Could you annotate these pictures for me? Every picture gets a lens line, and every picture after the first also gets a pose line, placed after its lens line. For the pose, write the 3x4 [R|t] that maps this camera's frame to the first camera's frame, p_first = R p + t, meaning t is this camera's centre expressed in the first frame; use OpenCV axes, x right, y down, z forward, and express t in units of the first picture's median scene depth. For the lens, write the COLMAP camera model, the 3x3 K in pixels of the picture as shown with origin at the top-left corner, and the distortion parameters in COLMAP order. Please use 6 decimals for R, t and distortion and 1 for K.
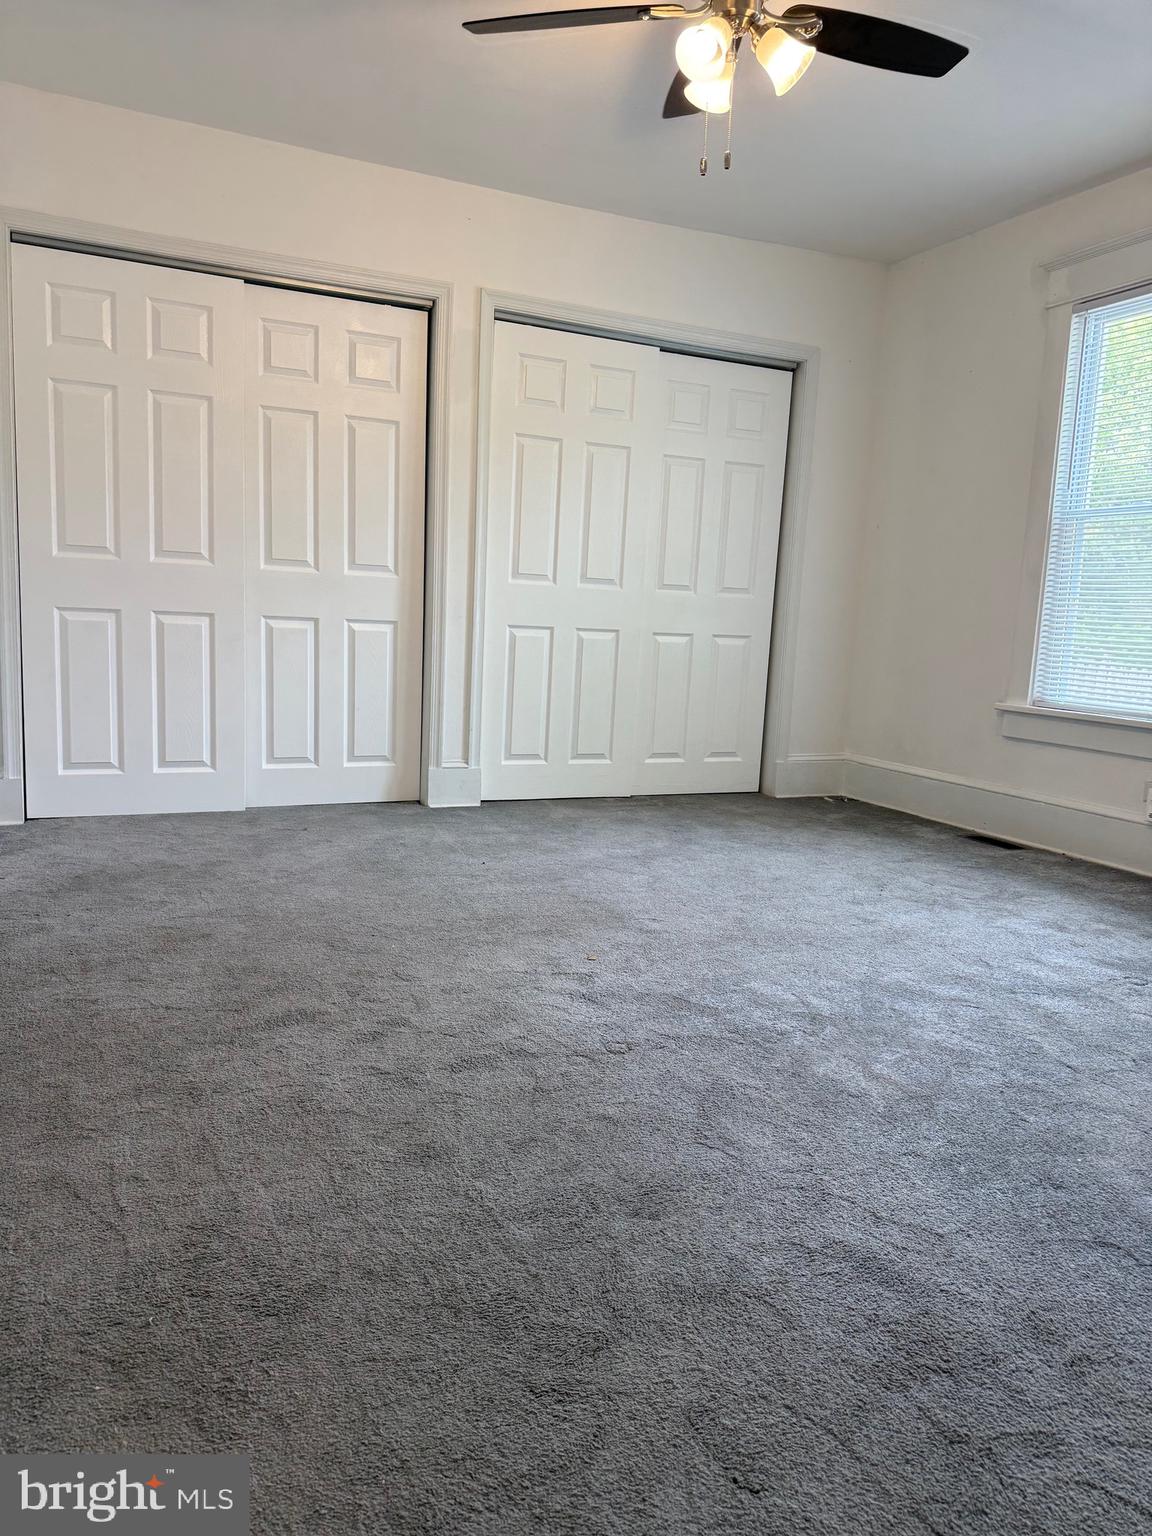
lens RADIAL K [[1068.4, 0, 566.2], [0, 1068.4, 777.5], [0, 0, 1]] dist [0.024337, -0.039566]
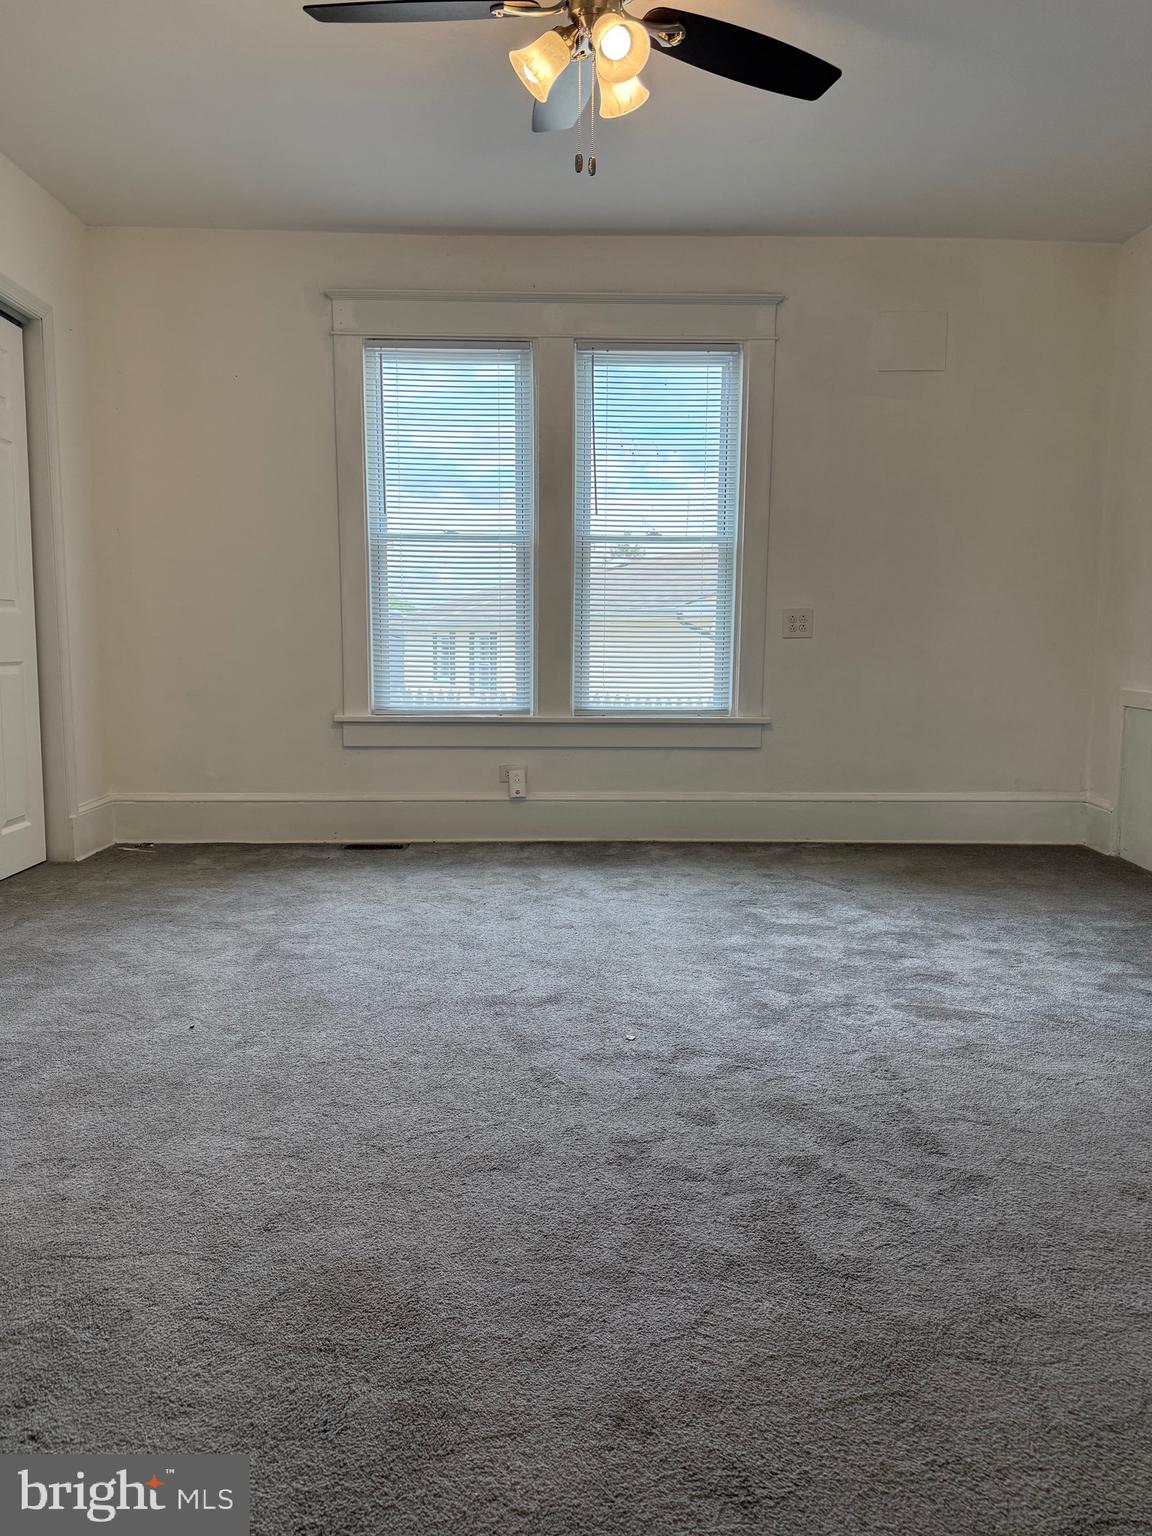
lens RADIAL K [[1068.4, 0, 570.9], [0, 1068.4, 762.5], [0, 0, 1]] dist [0.024337, -0.039566]
pose [[0.374034, -0.137051, 0.917233, -0.486176], [0.150668, 0.984861, 0.085716, -0.084571], [-0.915094, 0.106137, 0.389021, 0.435989]]
